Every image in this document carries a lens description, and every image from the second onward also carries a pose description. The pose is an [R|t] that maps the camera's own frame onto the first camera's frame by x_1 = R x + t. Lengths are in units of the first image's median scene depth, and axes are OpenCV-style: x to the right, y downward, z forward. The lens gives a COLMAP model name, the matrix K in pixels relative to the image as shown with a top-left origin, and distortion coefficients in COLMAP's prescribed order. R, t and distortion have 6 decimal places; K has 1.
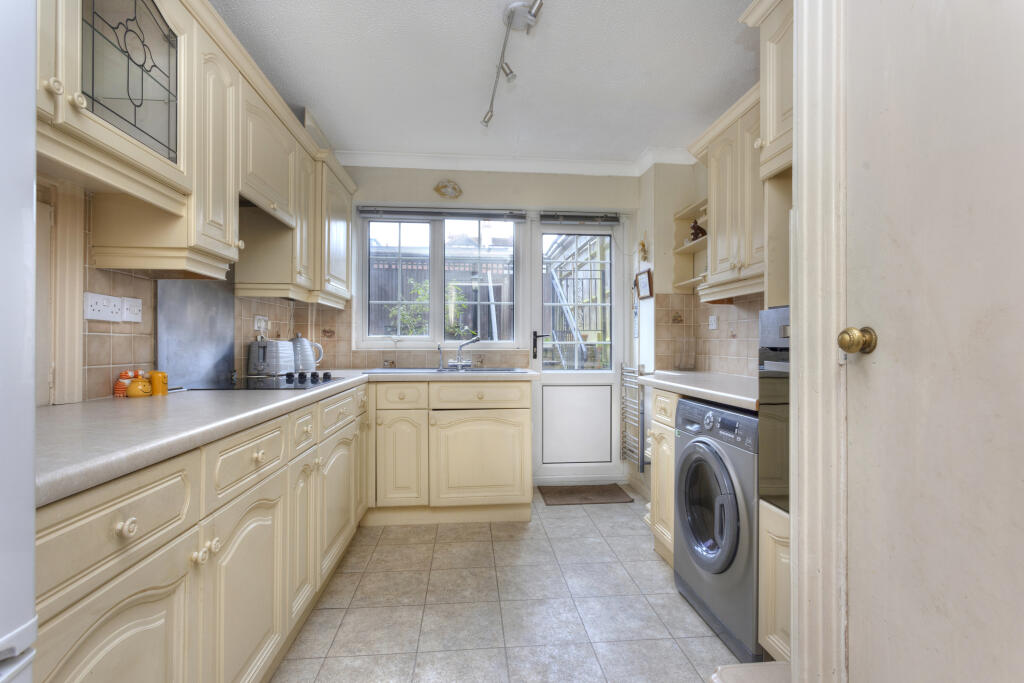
lens RADIAL K [[494.5, 0, 512.0], [0, 494.5, 341.5], [0, 0, 1]] dist [0.002444, 0.001015]
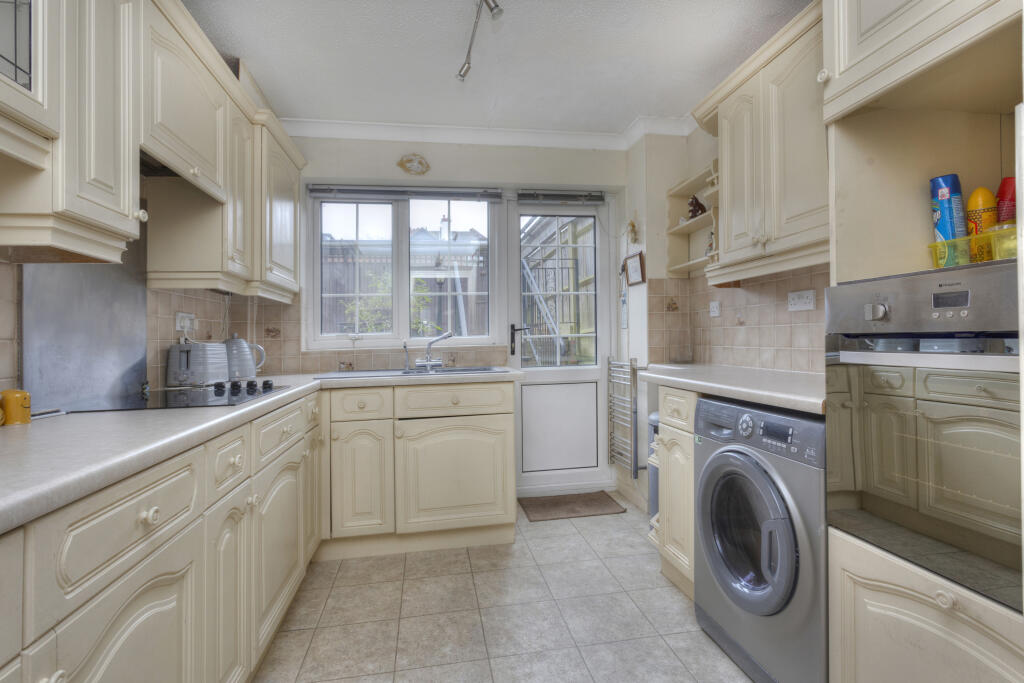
lens RADIAL K [[497.2, 0, 513.5], [0, 497.2, 307.0], [0, 0, 1]] dist [-0.001523, -0.000028]
pose [[0.996271, -0.022204, 0.083370, -0.034077], [0.027135, 0.997919, -0.058486, 0.000972], [-0.081898, 0.060530, 0.994801, 0.134562]]
